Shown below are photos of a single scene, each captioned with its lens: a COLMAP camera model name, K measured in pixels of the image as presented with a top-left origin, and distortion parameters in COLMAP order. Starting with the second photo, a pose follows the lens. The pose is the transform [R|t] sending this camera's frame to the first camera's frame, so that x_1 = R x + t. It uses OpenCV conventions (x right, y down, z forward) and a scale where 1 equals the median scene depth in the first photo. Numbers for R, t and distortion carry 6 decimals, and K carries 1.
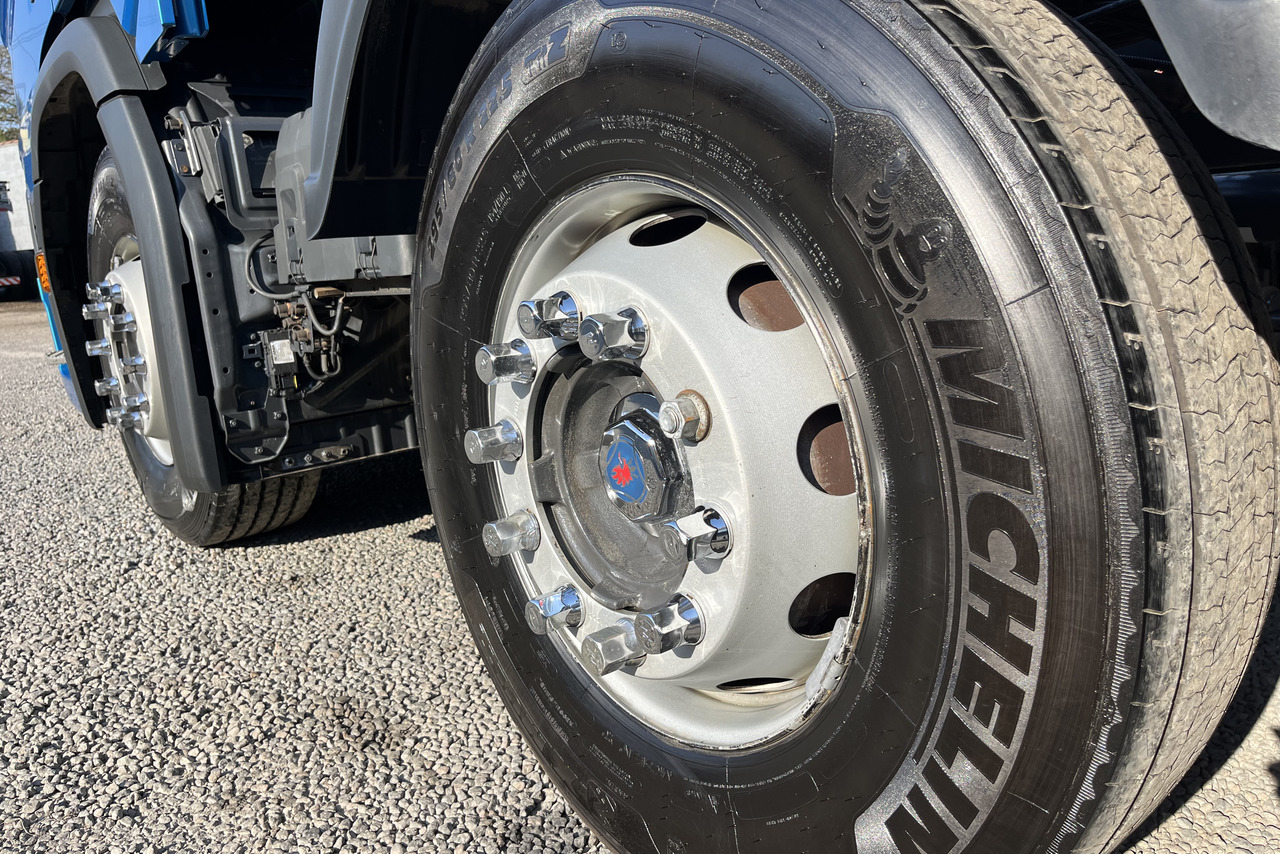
lens RADIAL K [[960.0, 0, 640.1], [0, 960.0, 427.6], [0, 0, 1]] dist [0.026164, -0.006018]
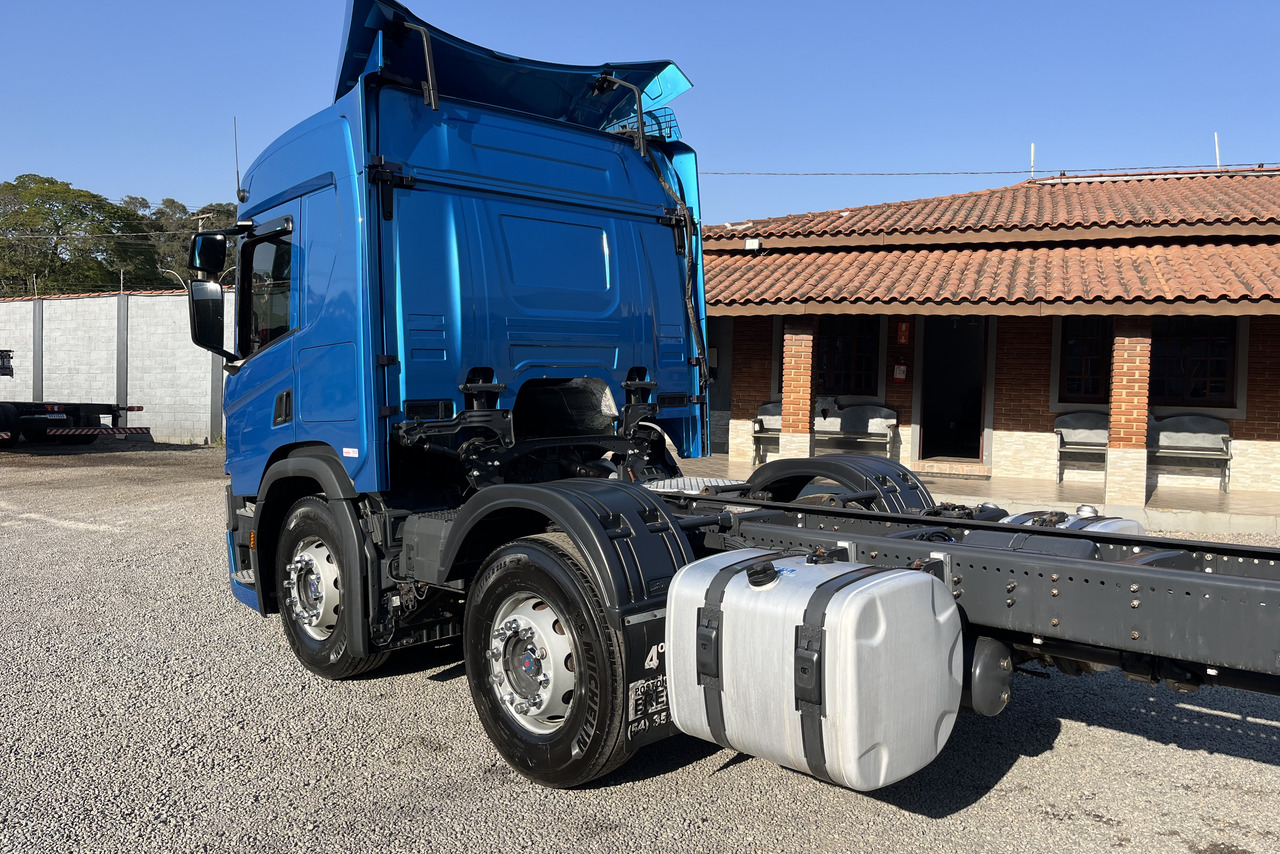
lens RADIAL K [[960.0, 0, 641.5], [0, 960.0, 424.1], [0, 0, 1]] dist [0.026164, -0.006018]
pose [[0.995167, 0.056522, 0.080298, 0.075597], [-0.043462, 0.986805, -0.155972, -0.319454], [-0.088054, 0.151729, 0.984492, -3.014938]]
